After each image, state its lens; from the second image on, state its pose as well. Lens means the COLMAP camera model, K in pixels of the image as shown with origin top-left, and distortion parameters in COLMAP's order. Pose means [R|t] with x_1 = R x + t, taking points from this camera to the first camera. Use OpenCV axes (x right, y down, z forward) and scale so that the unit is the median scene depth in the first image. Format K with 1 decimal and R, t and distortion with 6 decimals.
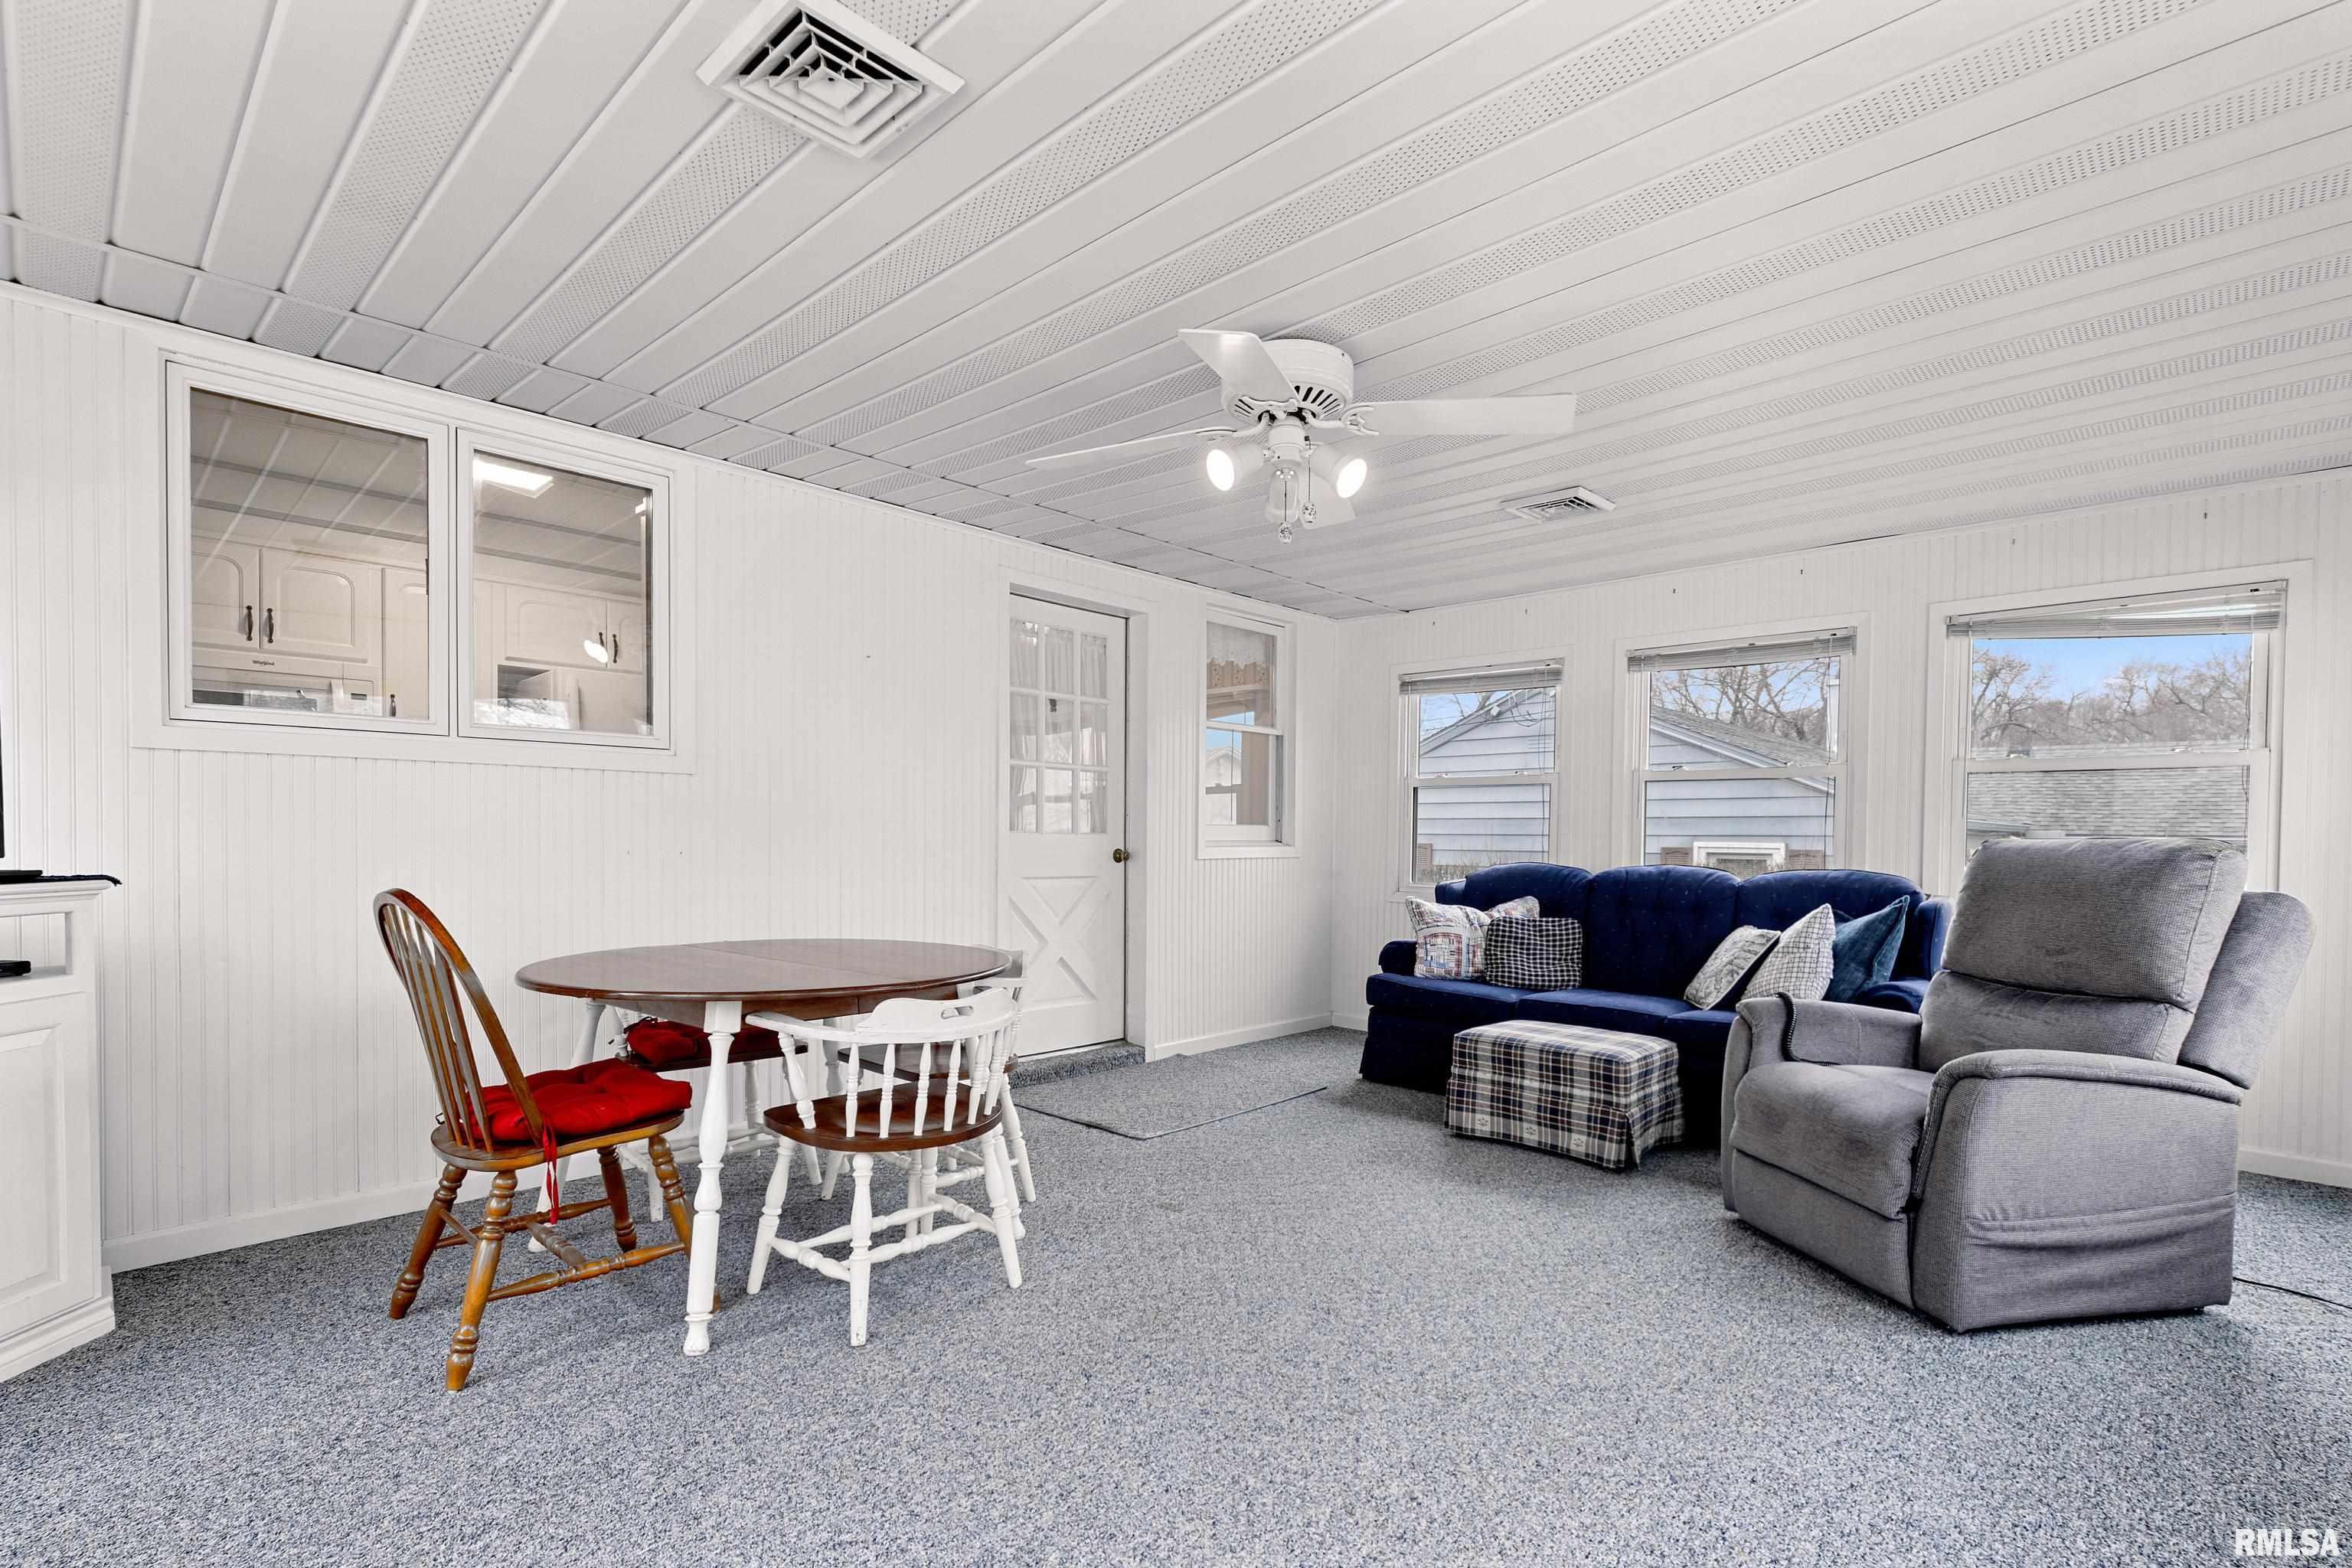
lens RADIAL K [[1072.3, 0, 1202.9], [0, 1072.3, 854.9], [0, 0, 1]] dist [0.002049, -0.016835]
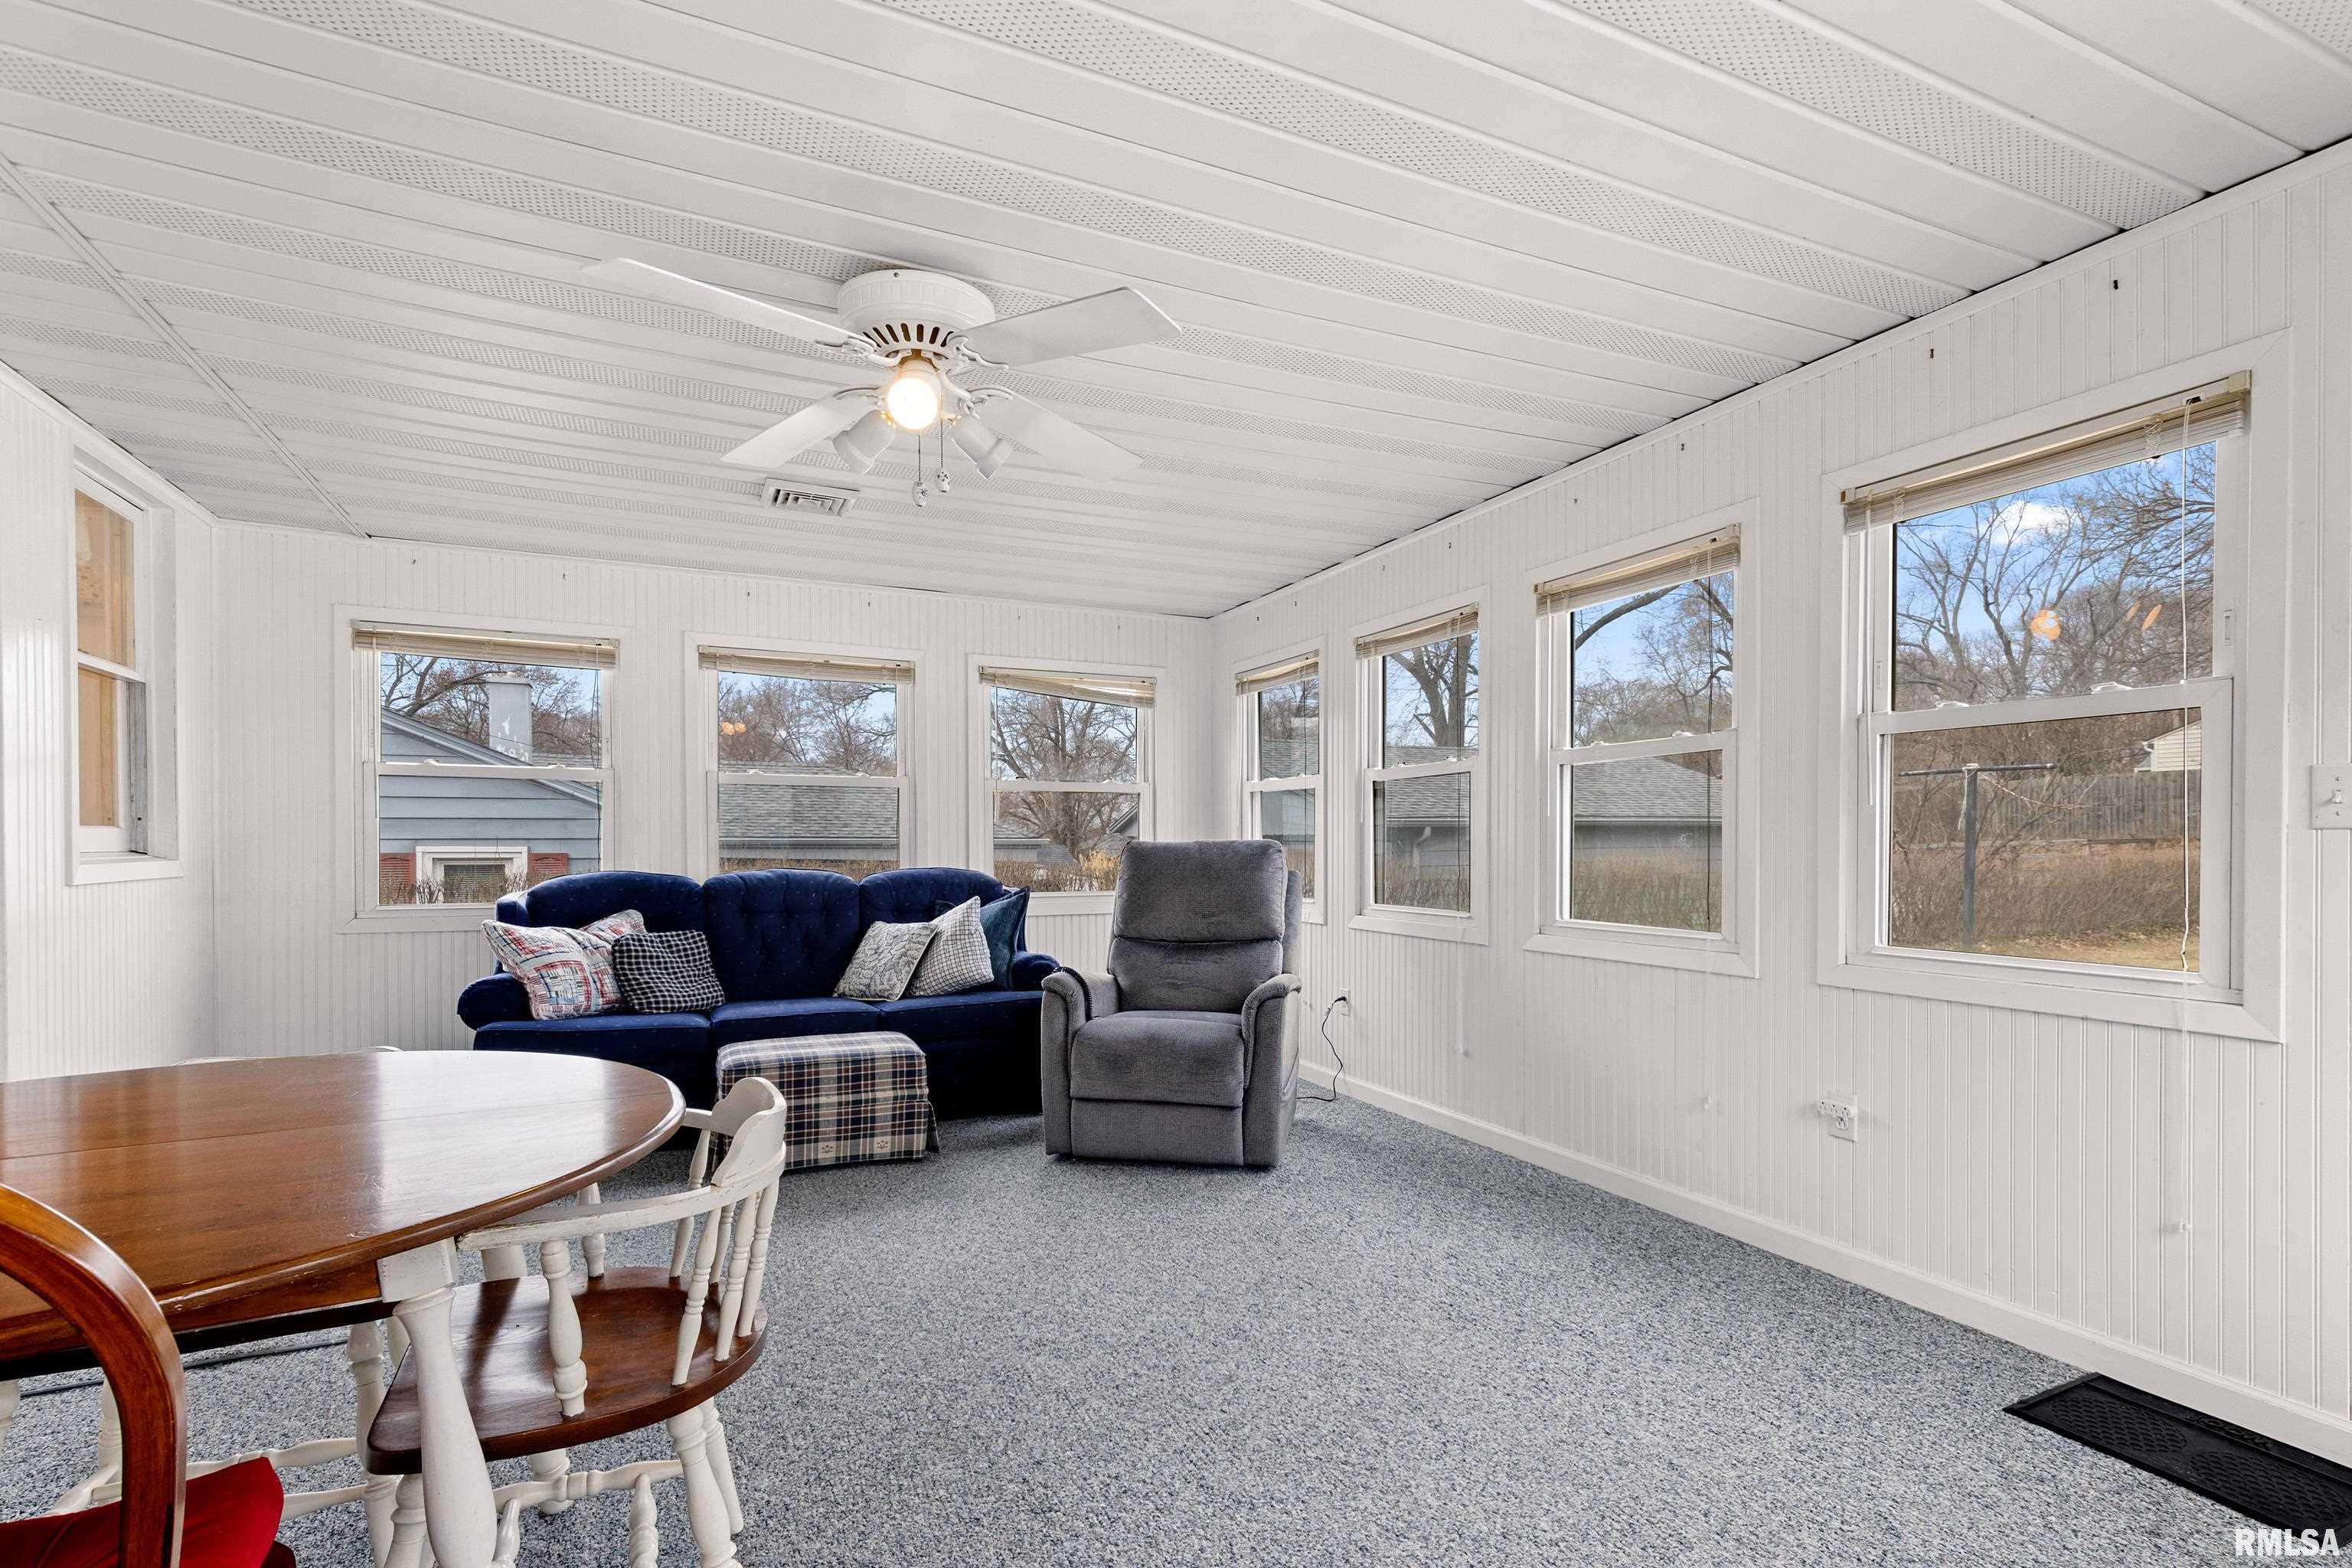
lens RADIAL K [[1072.3, 0, 1202.9], [0, 1072.3, 854.9], [0, 0, 1]] dist [0.002049, -0.016835]
pose [[0.365917, -0.017518, 0.930483, -0.458807], [0.019710, 0.999744, 0.011070, -0.009167], [-0.930439, 0.014289, 0.366168, 0.334795]]
